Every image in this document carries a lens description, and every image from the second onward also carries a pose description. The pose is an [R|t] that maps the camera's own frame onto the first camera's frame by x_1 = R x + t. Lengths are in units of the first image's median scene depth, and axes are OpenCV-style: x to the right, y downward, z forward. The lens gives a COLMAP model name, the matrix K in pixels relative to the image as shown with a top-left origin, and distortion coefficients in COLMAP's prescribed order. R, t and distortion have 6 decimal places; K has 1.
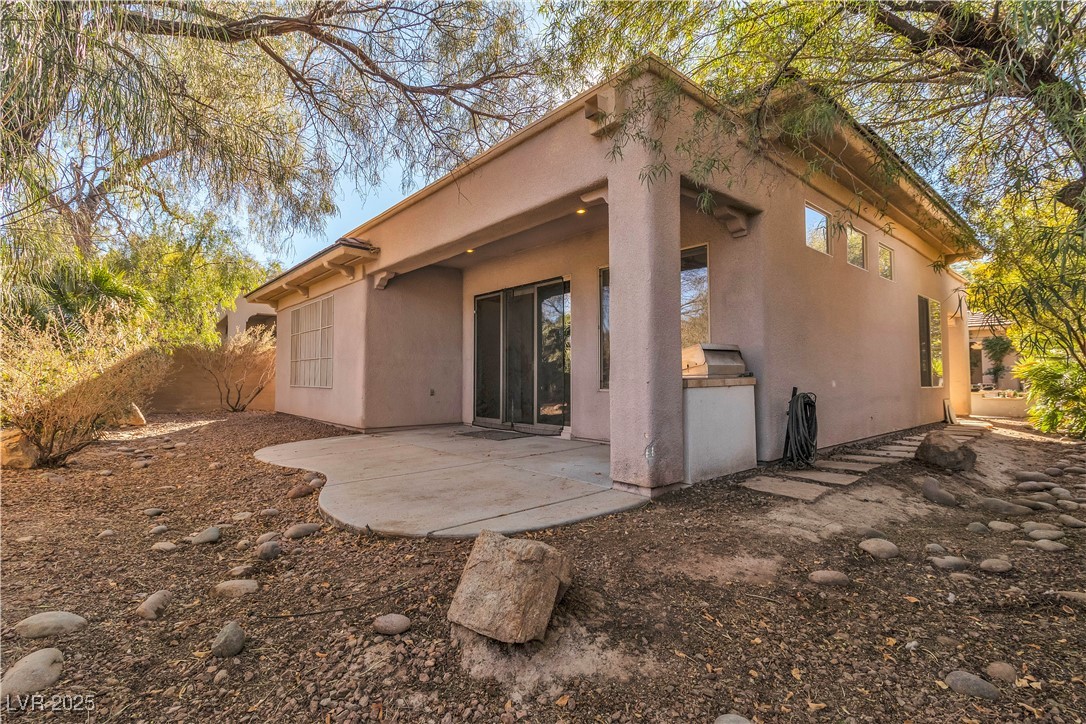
lens RADIAL K [[502.7, 0, 547.3], [0, 502.7, 354.2], [0, 0, 1]] dist [0.002308, 0.000655]
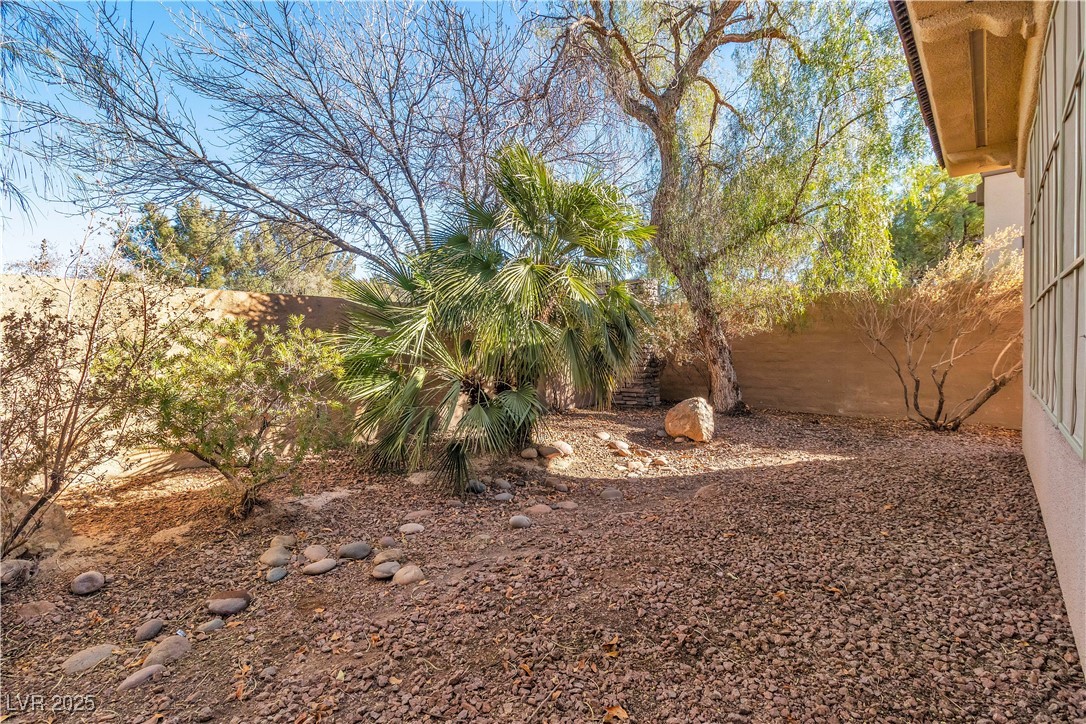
lens RADIAL K [[502.7, 0, 547.3], [0, 502.7, 354.2], [0, 0, 1]] dist [0.002308, 0.000655]
pose [[0.126995, 0.015312, -0.991785, -0.217782], [0.052890, 0.998354, 0.022185, 0.017381], [0.990492, -0.055273, 0.125976, 0.604058]]
